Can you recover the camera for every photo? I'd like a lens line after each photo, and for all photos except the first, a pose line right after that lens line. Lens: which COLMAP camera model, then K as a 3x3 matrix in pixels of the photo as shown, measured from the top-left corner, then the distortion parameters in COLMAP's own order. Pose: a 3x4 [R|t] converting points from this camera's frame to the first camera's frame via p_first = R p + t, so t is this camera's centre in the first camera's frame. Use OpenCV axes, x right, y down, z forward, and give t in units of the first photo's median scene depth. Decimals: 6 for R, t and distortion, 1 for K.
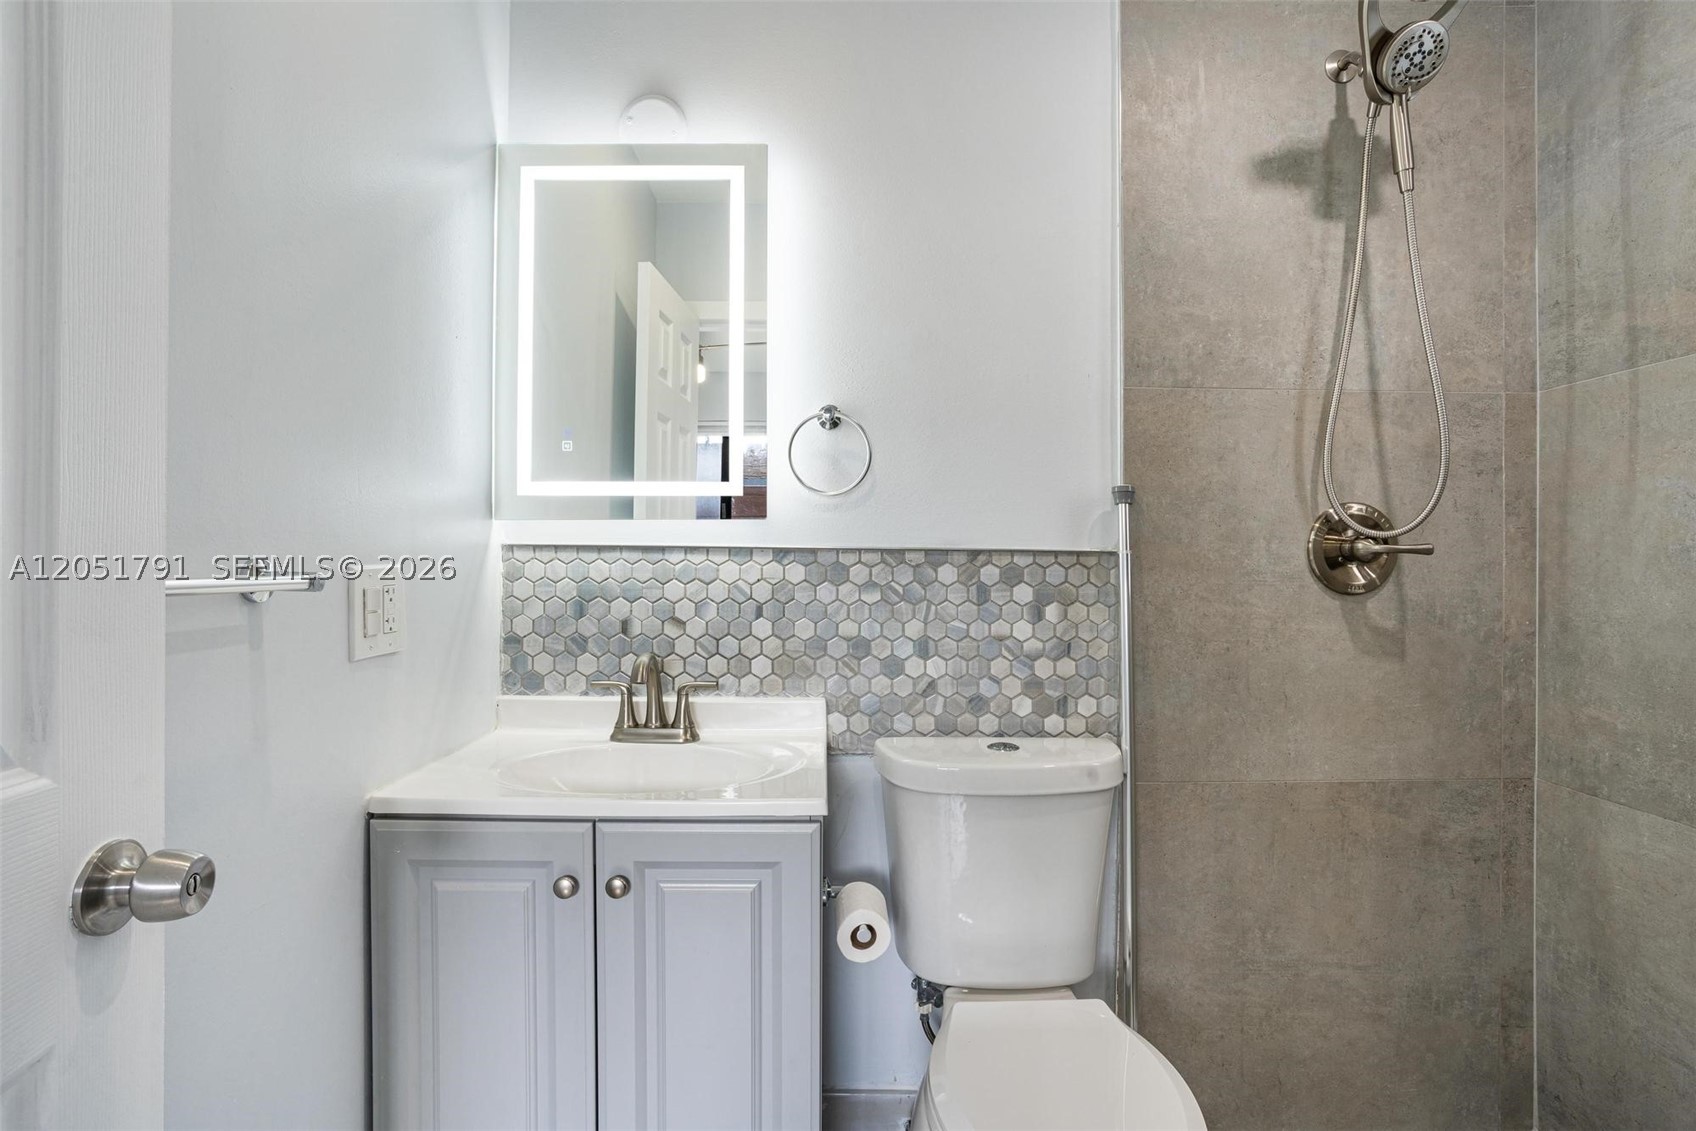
lens RADIAL K [[825.6, 0, 818.5], [0, 825.6, 559.1], [0, 0, 1]] dist [-0.019019, 0.008447]
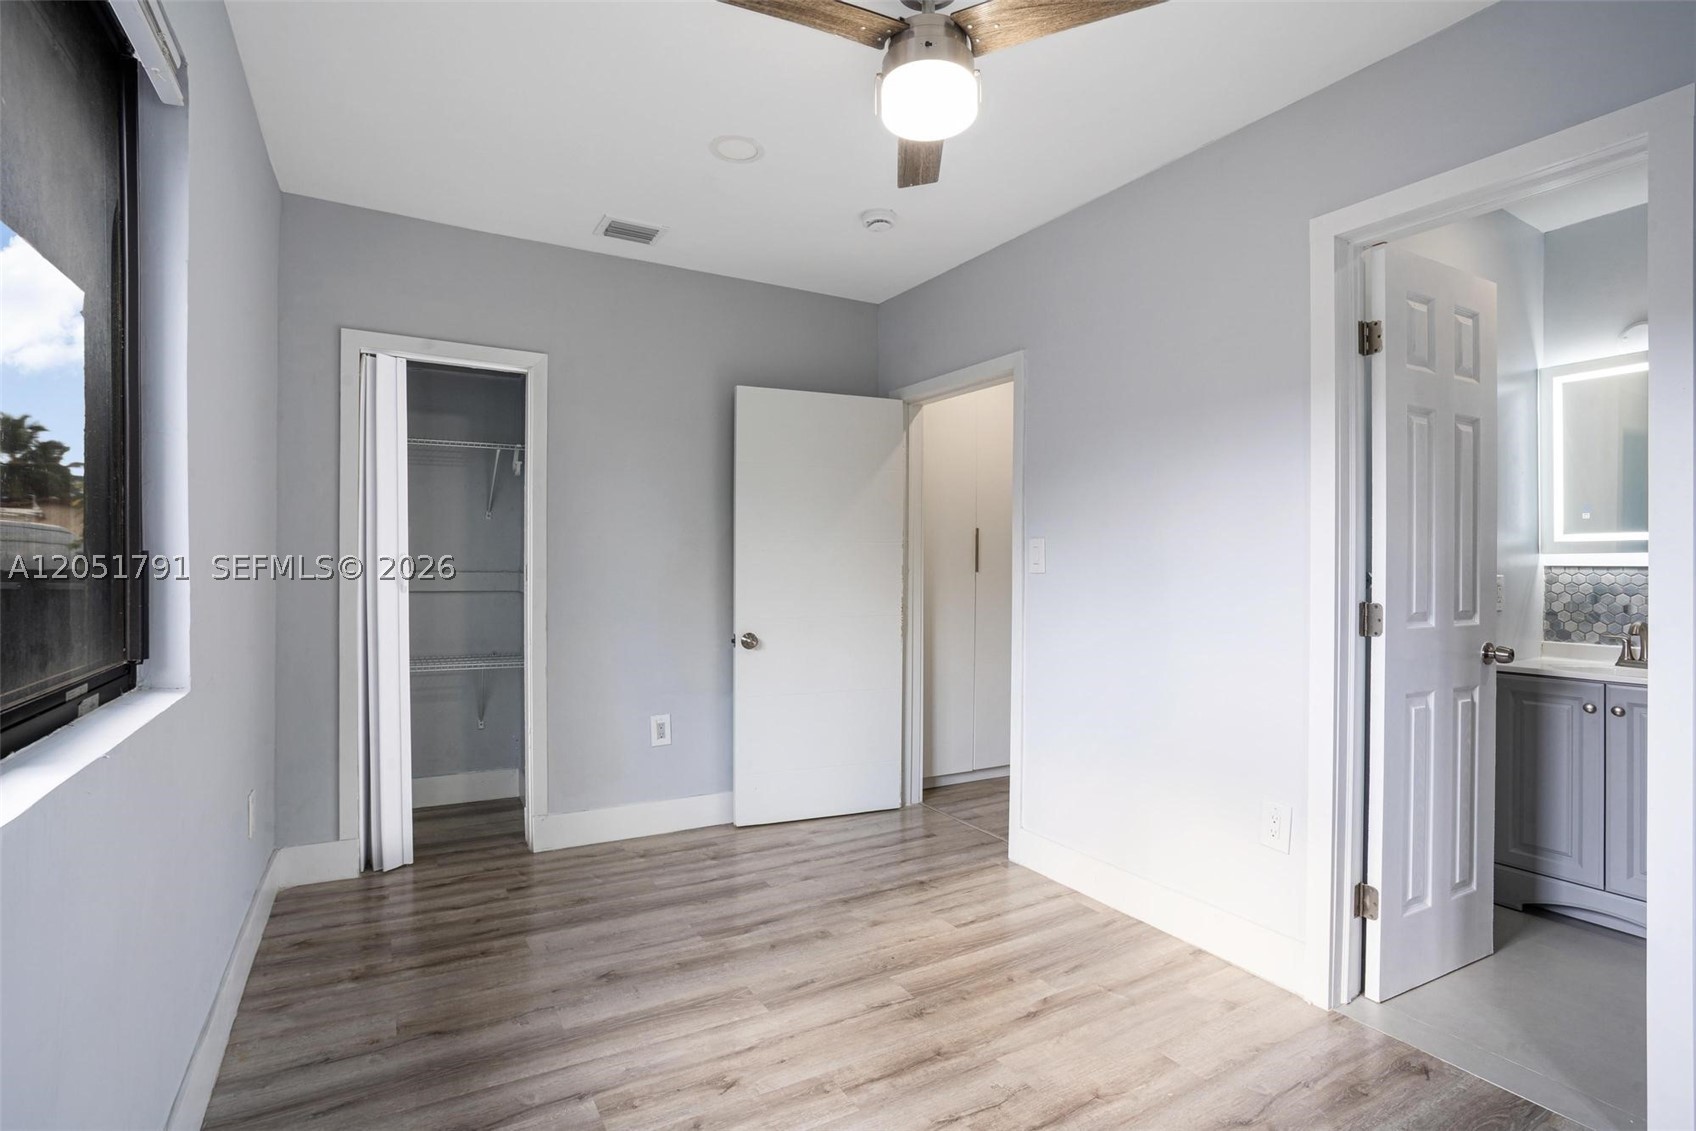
lens RADIAL K [[825.6, 0, 848.5], [0, 825.6, 551.7], [0, 0, 1]] dist [-0.019019, 0.008447]
pose [[0.528330, -0.012661, -0.848945, 0.436973], [-0.004260, 0.999837, -0.017562, -0.009853], [0.849029, 0.012895, 0.528190, -1.581344]]
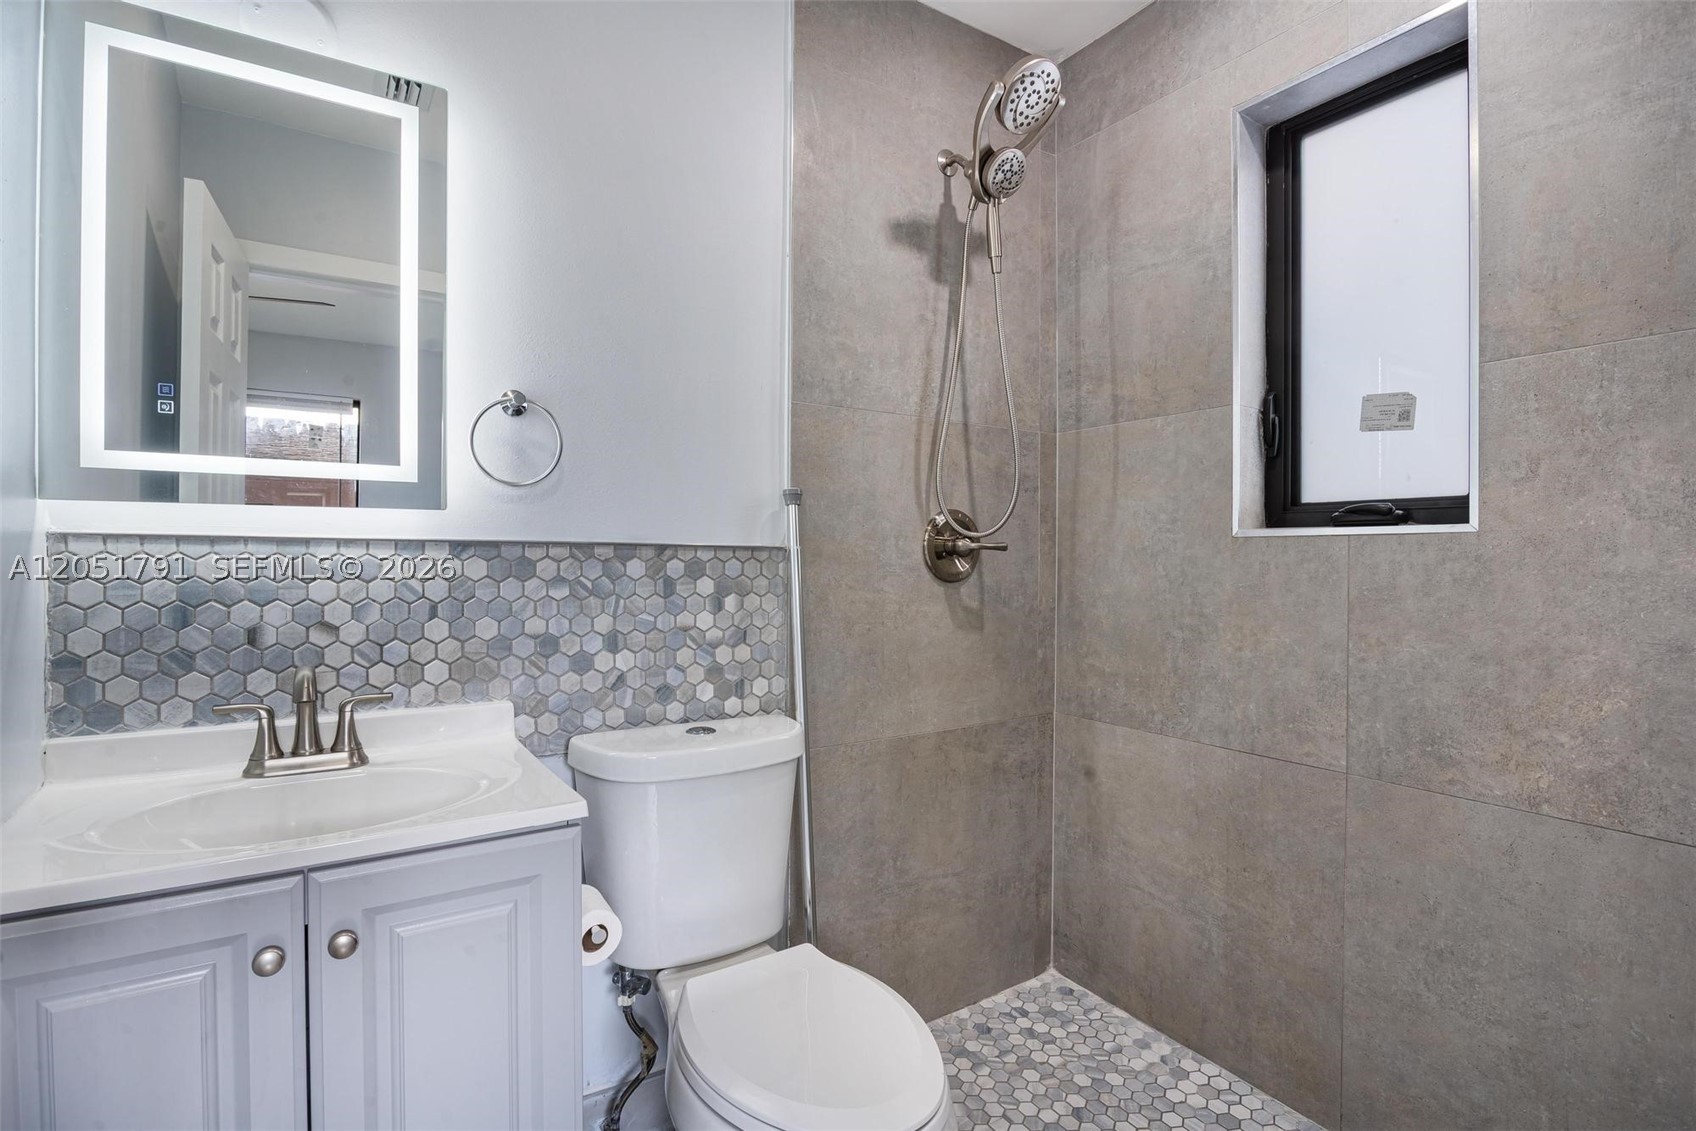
lens RADIAL K [[825.6, 0, 797.9], [0, 825.6, 558.5], [0, 0, 1]] dist [-0.019019, 0.008447]
pose [[0.852032, -0.001537, 0.523487, -0.209204], [-0.002208, 0.999976, 0.006530, -0.000948], [-0.523485, -0.006719, 0.852009, 0.035135]]
